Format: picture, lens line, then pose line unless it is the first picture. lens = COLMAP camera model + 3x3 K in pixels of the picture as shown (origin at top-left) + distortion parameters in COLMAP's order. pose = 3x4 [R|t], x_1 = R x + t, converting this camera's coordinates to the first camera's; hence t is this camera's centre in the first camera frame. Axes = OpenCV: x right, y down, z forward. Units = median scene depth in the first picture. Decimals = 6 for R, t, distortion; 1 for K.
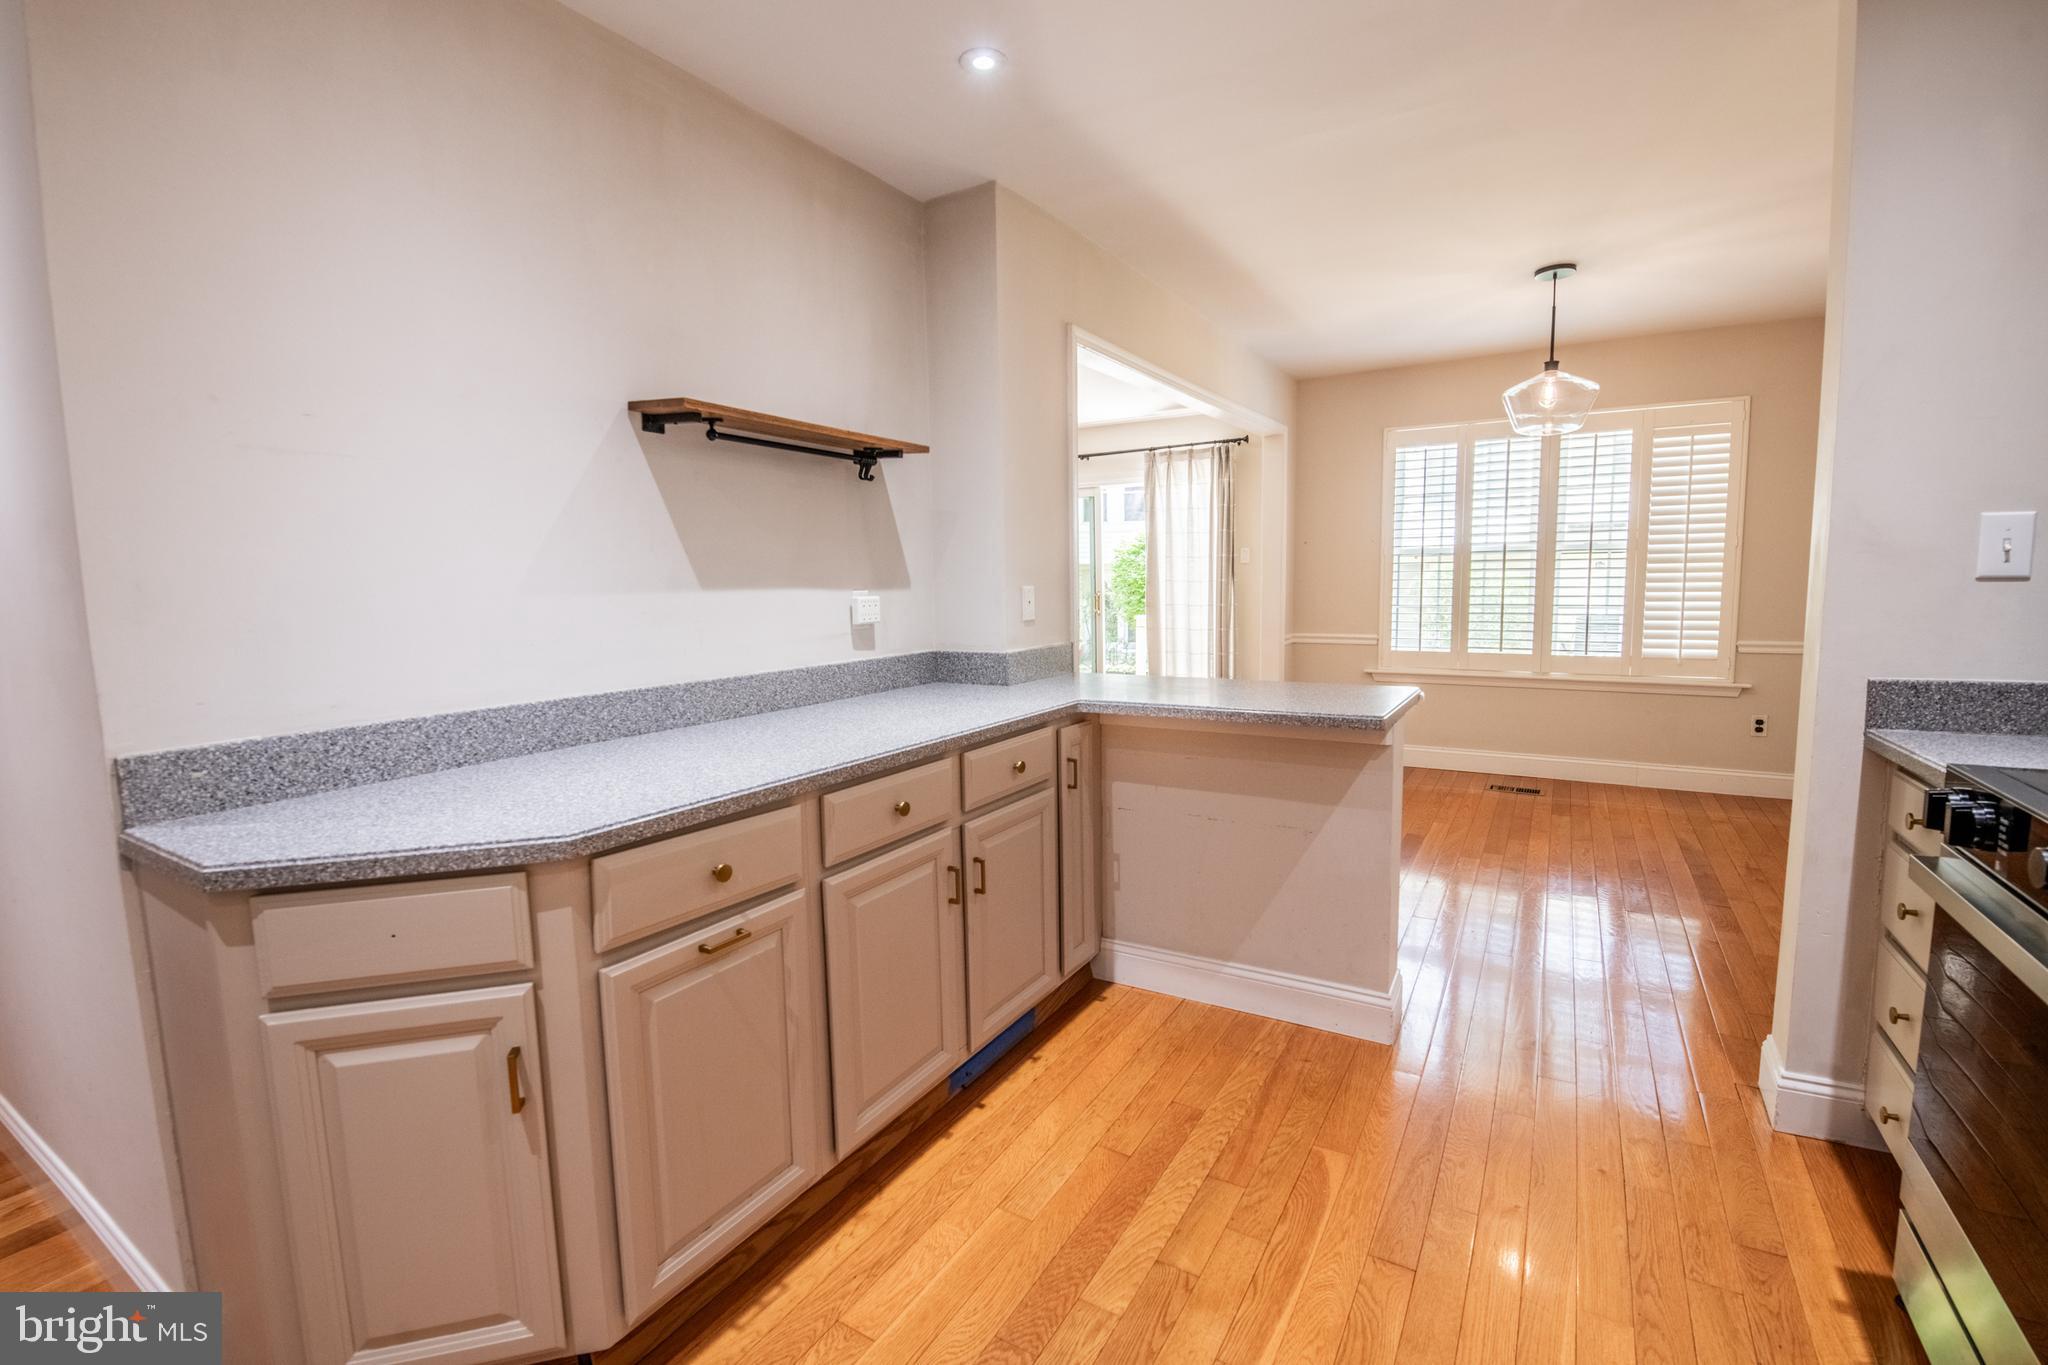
lens RADIAL K [[879.5, 0, 1027.4], [0, 879.5, 672.7], [0, 0, 1]] dist [-0.020979, -0.003299]
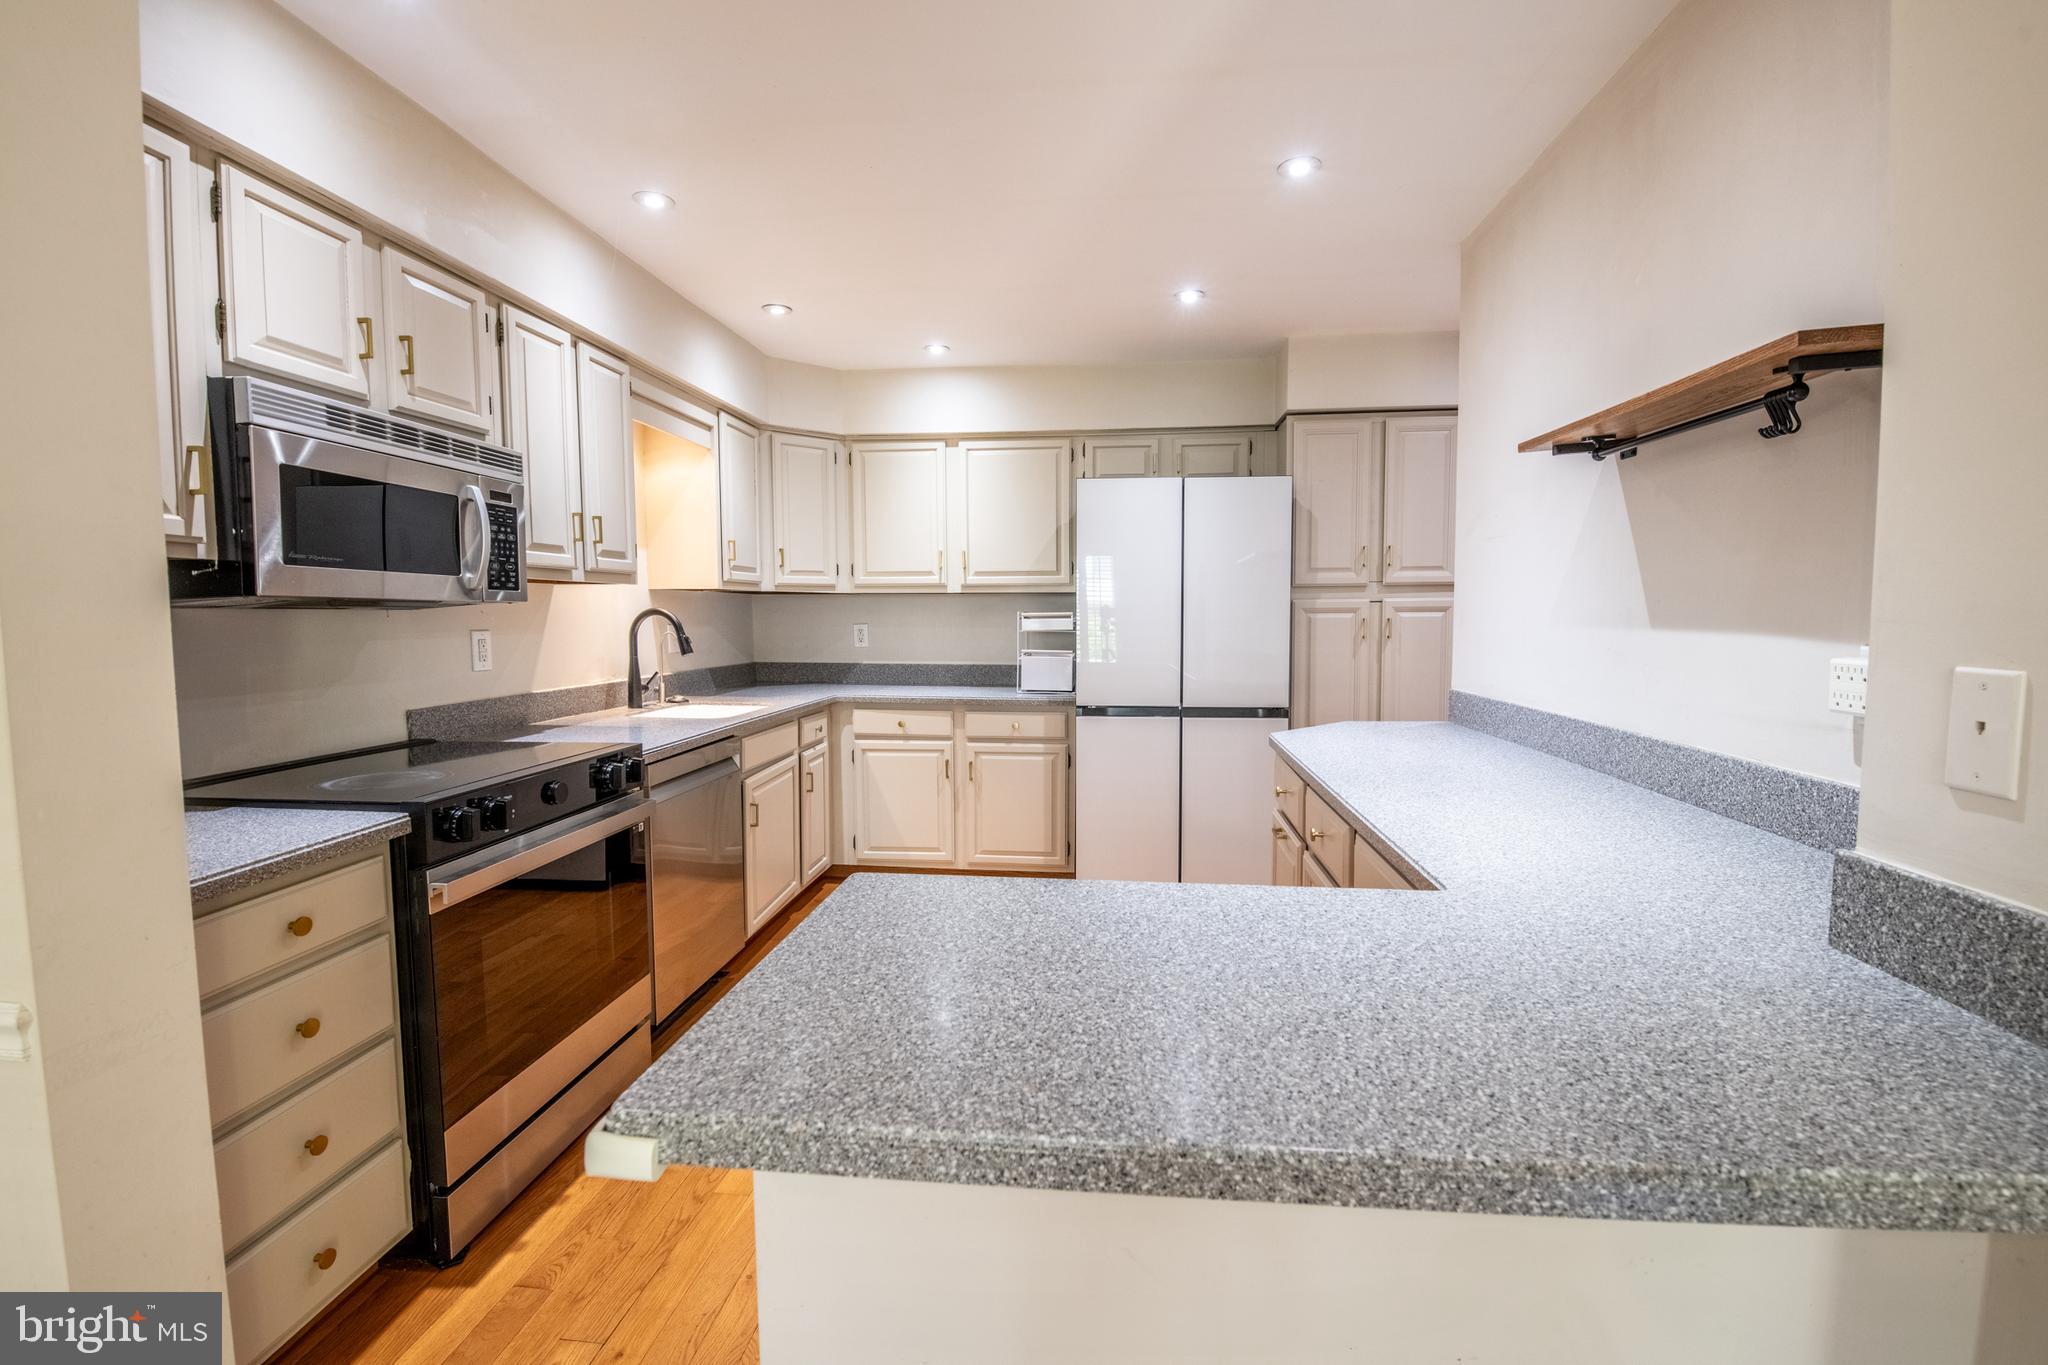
lens RADIAL K [[879.5, 0, 1020.7], [0, 879.5, 678.4], [0, 0, 1]] dist [-0.020979, -0.003299]
pose [[-0.908014, 0.053387, -0.415524, 0.599251], [-0.026274, 0.982638, 0.183665, -0.209655], [0.418115, 0.177688, -0.890846, 1.700822]]
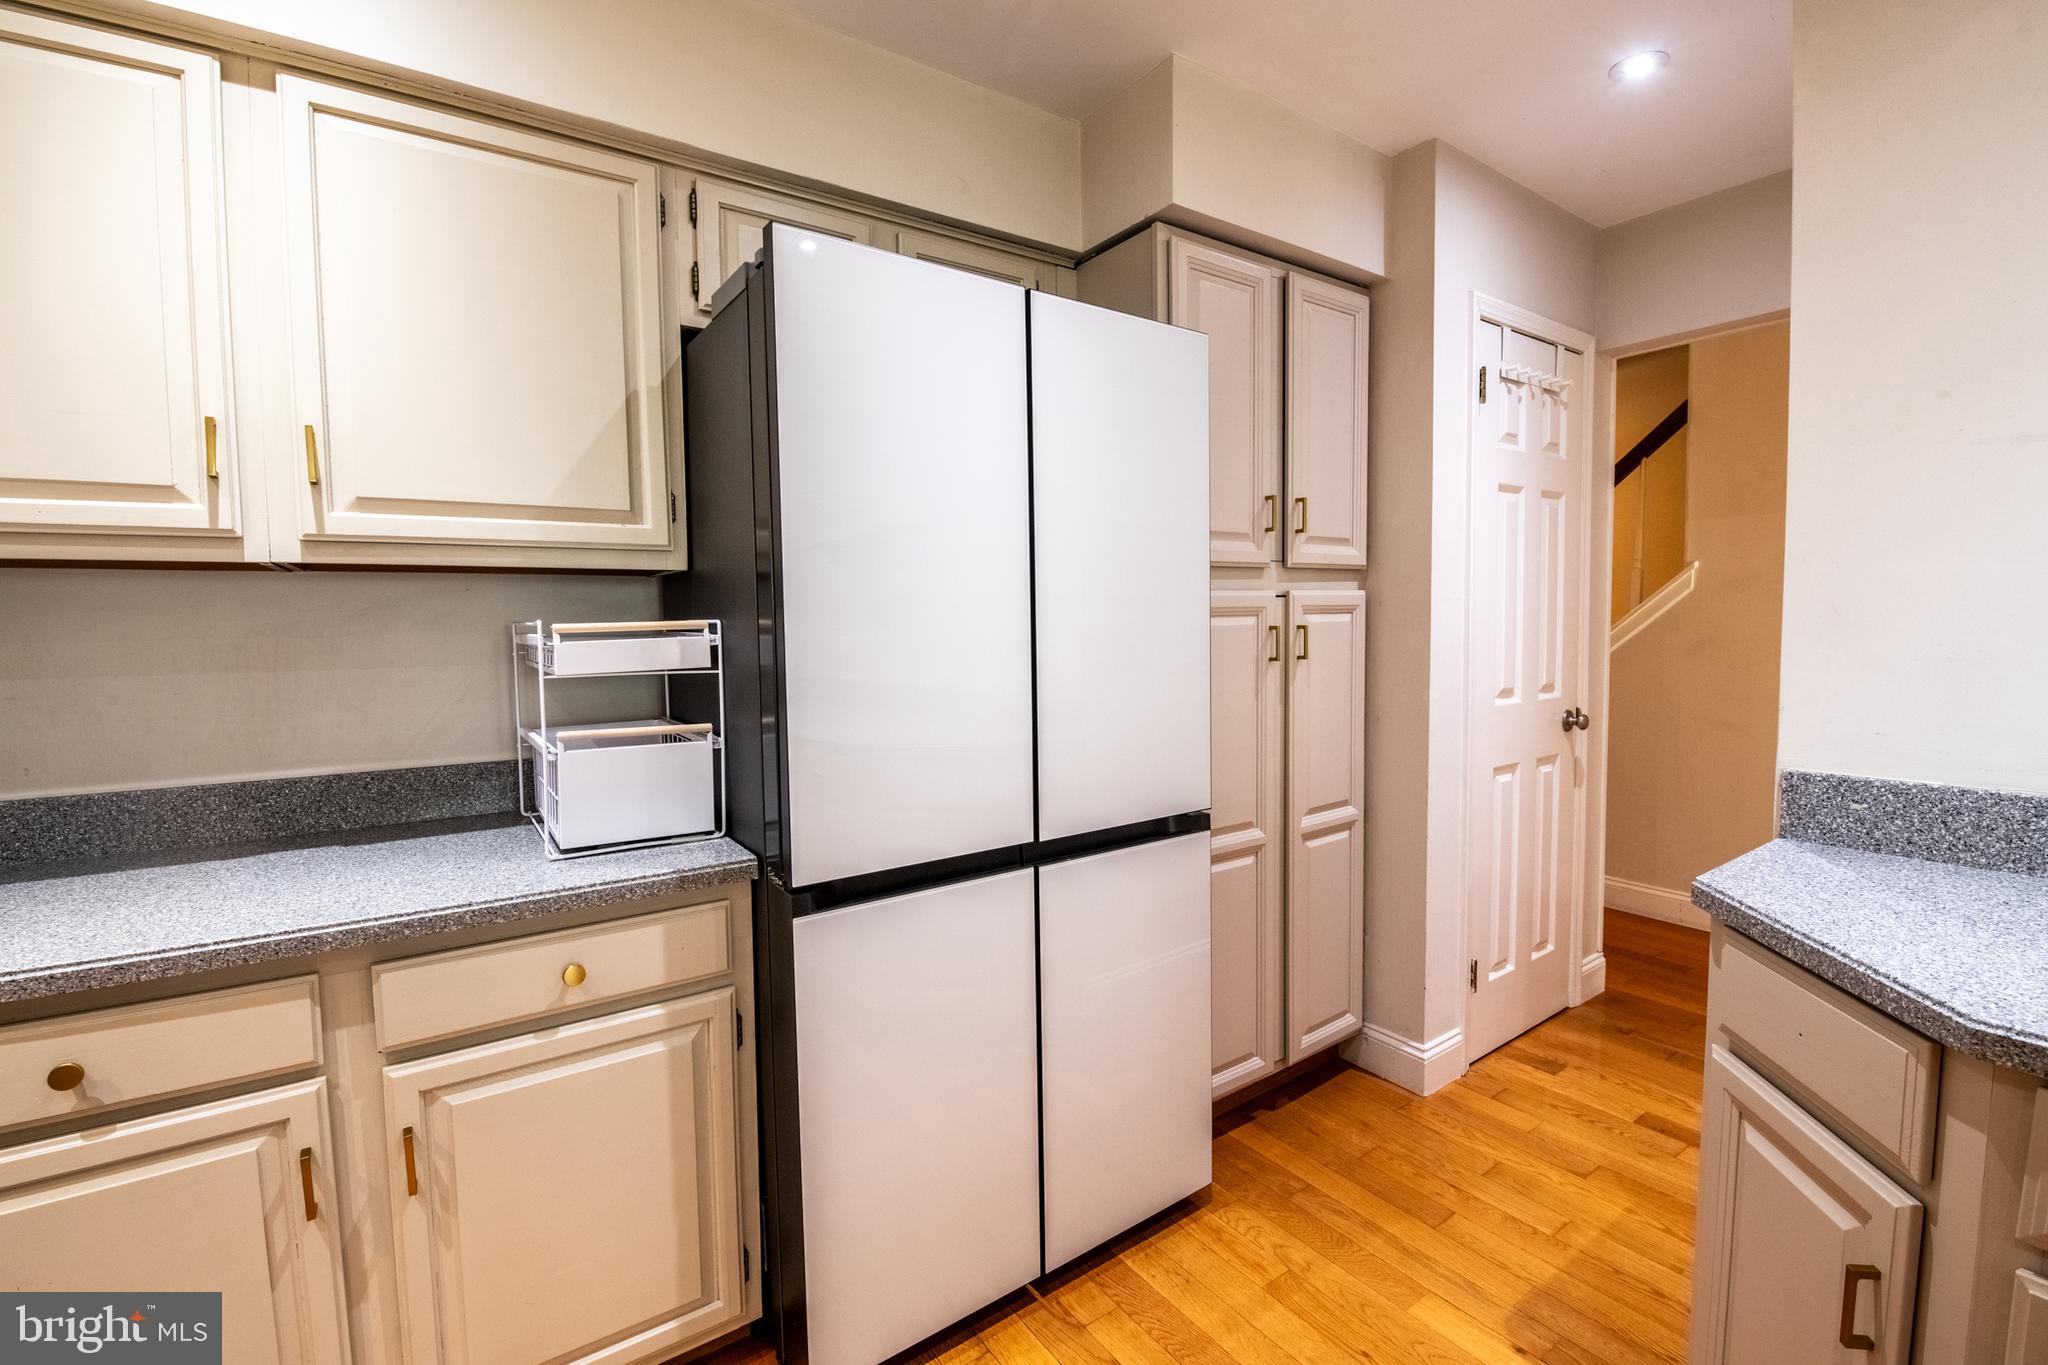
lens RADIAL K [[879.5, 0, 1032.8], [0, 879.5, 672.8], [0, 0, 1]] dist [-0.020979, -0.003299]
pose [[-0.394585, 0.079715, -0.915395, 0.229685], [-0.081950, 0.989207, 0.121467, -0.063690], [0.915198, 0.122946, -0.383793, 0.498881]]
